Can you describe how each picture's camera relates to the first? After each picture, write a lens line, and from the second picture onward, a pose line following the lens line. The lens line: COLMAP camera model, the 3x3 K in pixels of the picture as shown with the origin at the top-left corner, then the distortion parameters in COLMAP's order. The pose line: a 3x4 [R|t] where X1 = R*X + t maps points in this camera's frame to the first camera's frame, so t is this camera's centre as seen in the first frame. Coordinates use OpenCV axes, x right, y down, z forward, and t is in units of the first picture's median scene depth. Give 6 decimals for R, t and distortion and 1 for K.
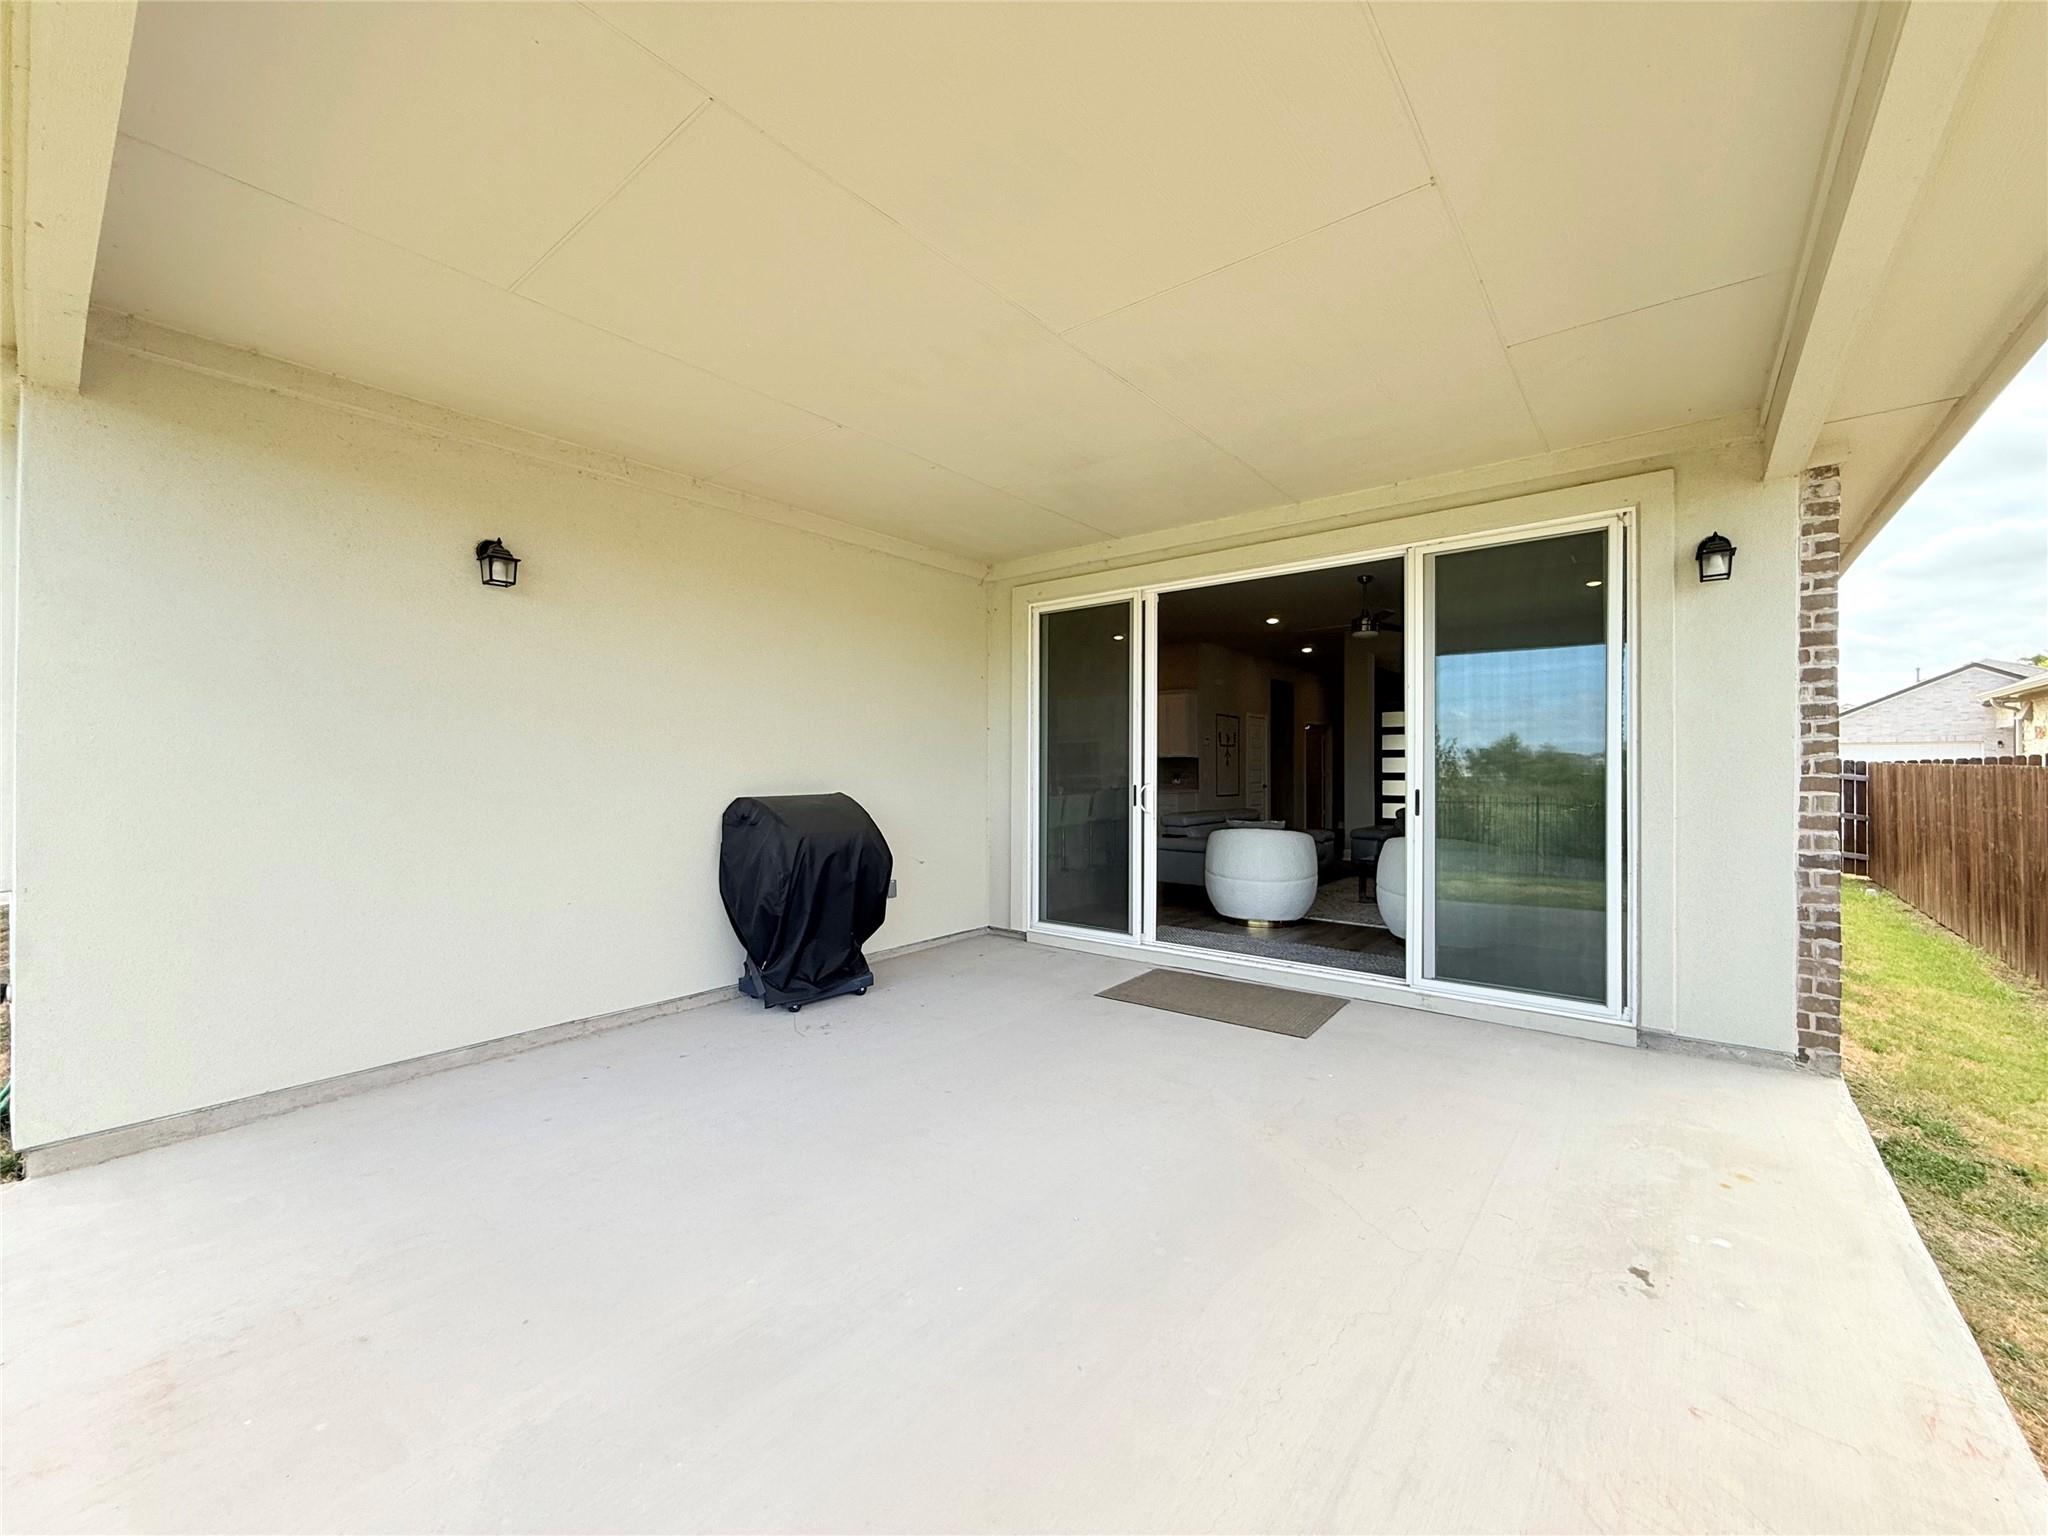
lens RADIAL K [[818.0, 0, 1012.5], [0, 818.0, 765.4], [0, 0, 1]] dist [0.001895, 0.000161]
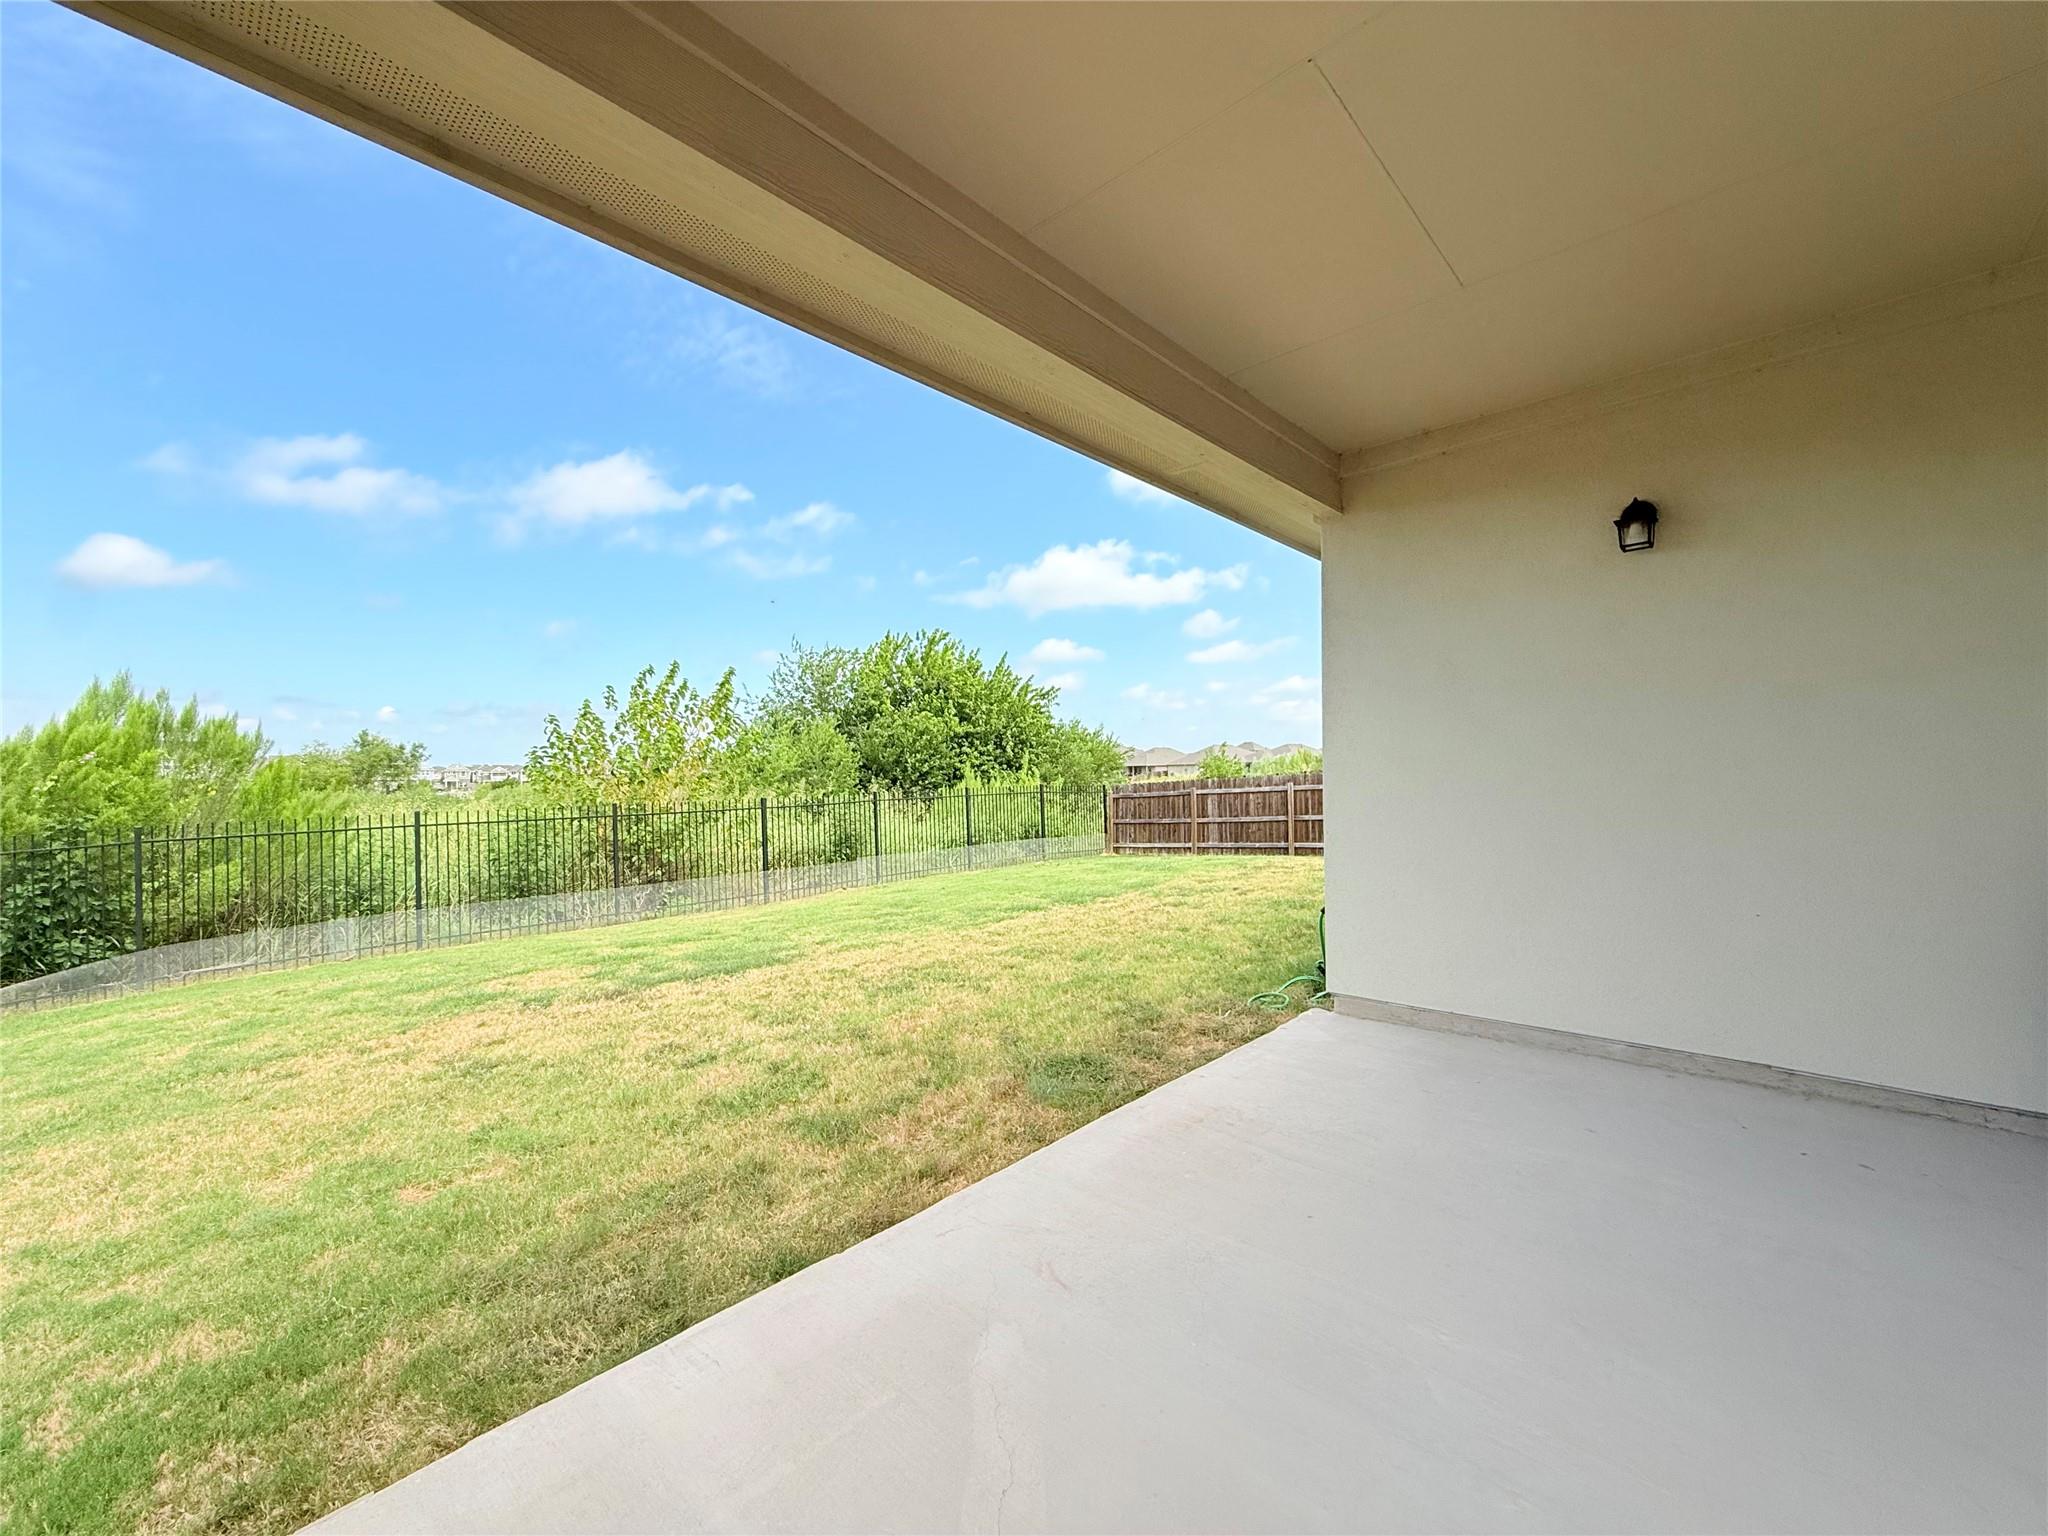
lens RADIAL K [[818.0, 0, 1007.8], [0, 818.0, 764.2], [0, 0, 1]] dist [0.001895, 0.000161]
pose [[-0.068155, -0.008426, -0.997639, 0.328349], [0.020098, 0.999750, -0.009817, 0.015366], [0.997472, -0.020720, -0.067968, 0.350698]]
